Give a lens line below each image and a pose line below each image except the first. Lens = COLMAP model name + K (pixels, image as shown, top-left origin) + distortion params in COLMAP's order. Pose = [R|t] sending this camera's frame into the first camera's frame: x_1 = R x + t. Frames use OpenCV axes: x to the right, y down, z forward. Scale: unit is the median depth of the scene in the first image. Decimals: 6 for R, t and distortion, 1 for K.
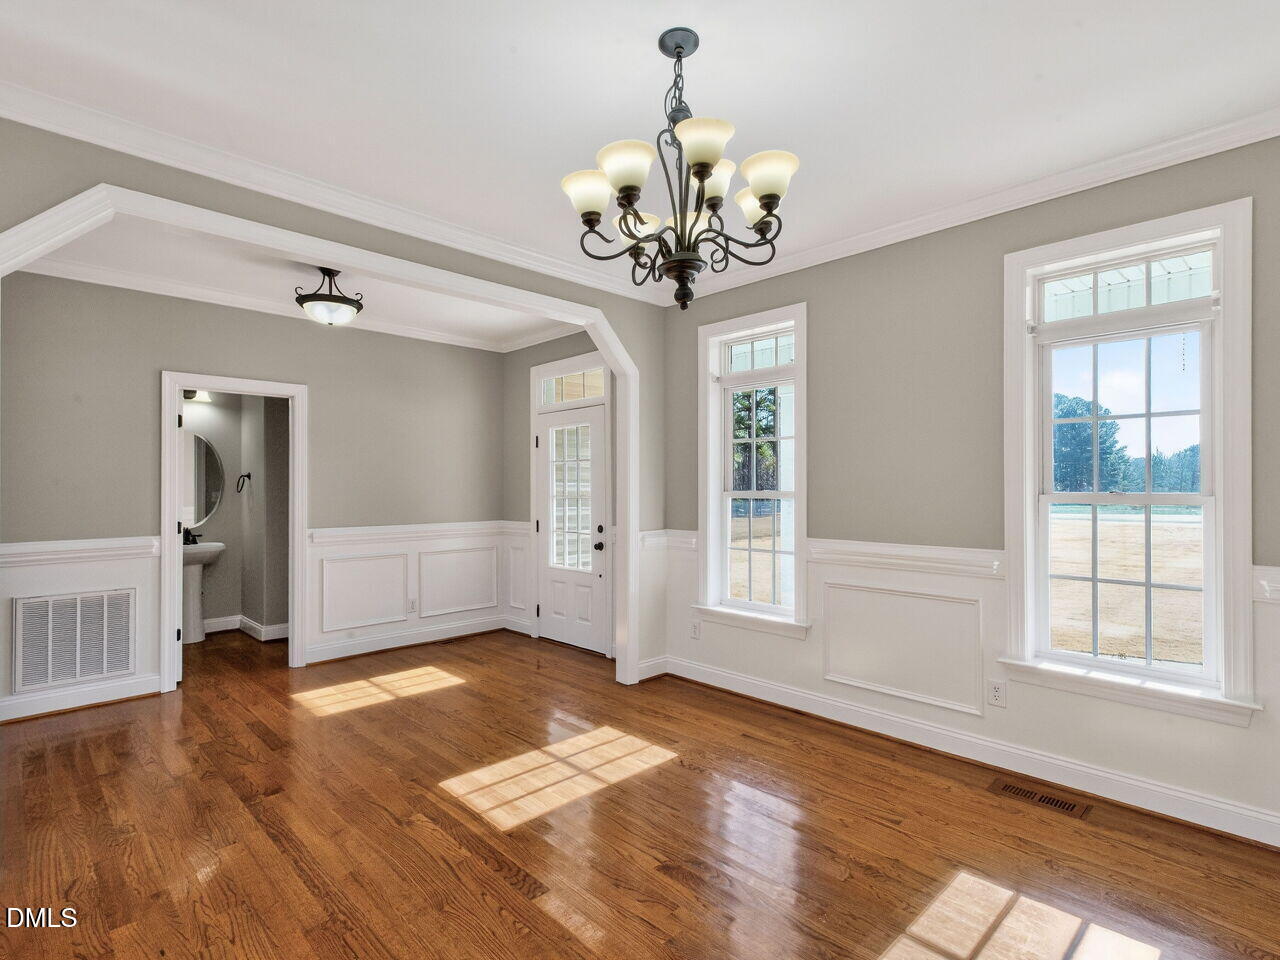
lens RADIAL K [[643.5, 0, 641.0], [0, 643.5, 479.1], [0, 0, 1]] dist [0.015870, -0.002393]
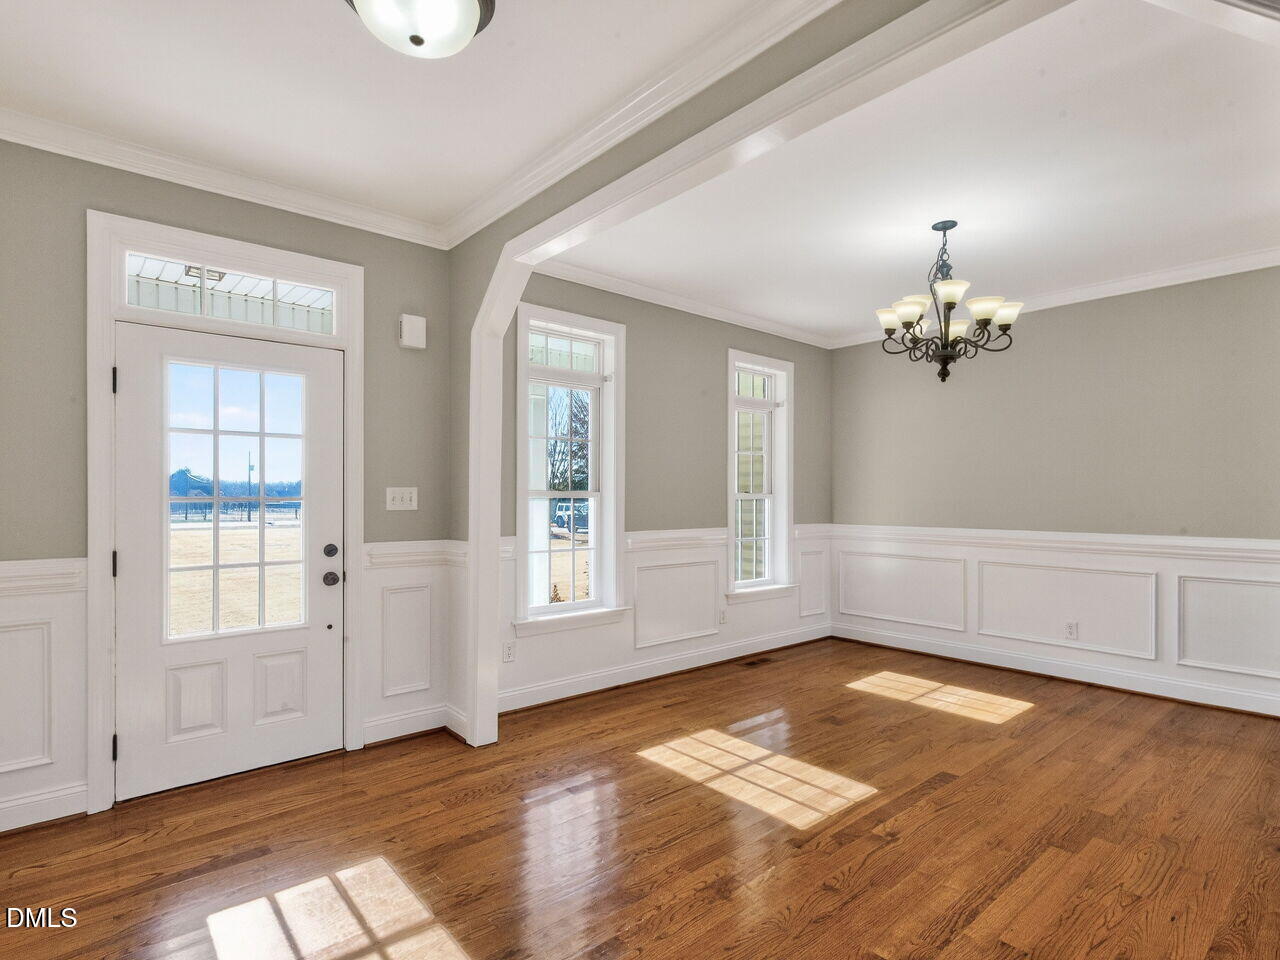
lens RADIAL K [[675.5, 0, 641.6], [0, 675.5, 488.7], [0, 0, 1]] dist [-0.001110, 0.001501]
pose [[0.056700, 0.013256, 0.998303, -1.165491], [-0.014215, 0.999821, -0.012469, 0.036689], [-0.998290, -0.013484, 0.056878, 1.118462]]
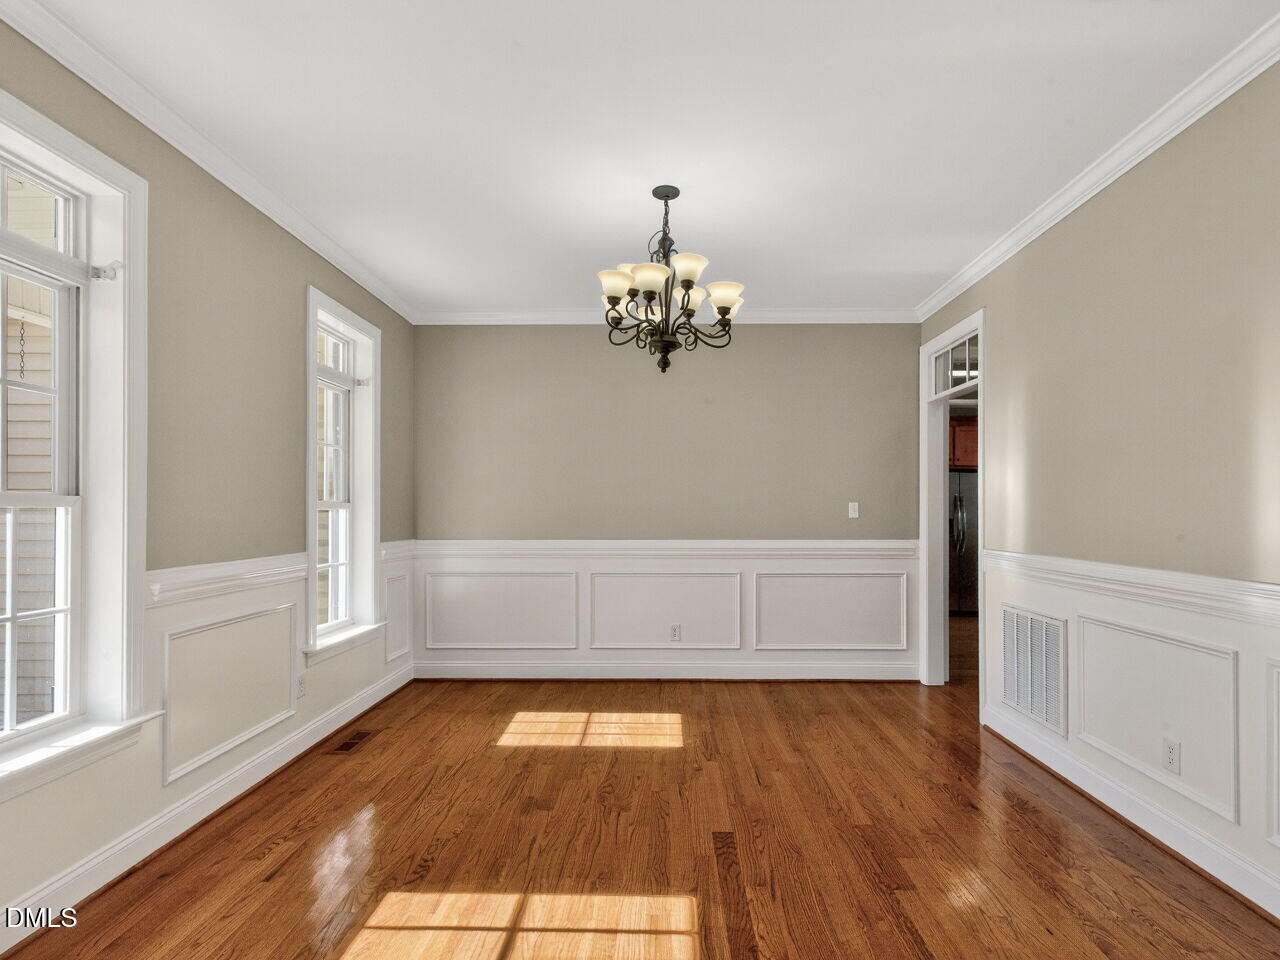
lens RADIAL K [[643.5, 0, 658.6], [0, 643.5, 503.9], [0, 0, 1]] dist [0.015870, -0.002393]
pose [[-0.705752, 0.007845, 0.708415, -0.641254], [-0.007009, 0.999812, -0.018054, 0.044397], [-0.708424, -0.017706, -0.705565, 1.351928]]
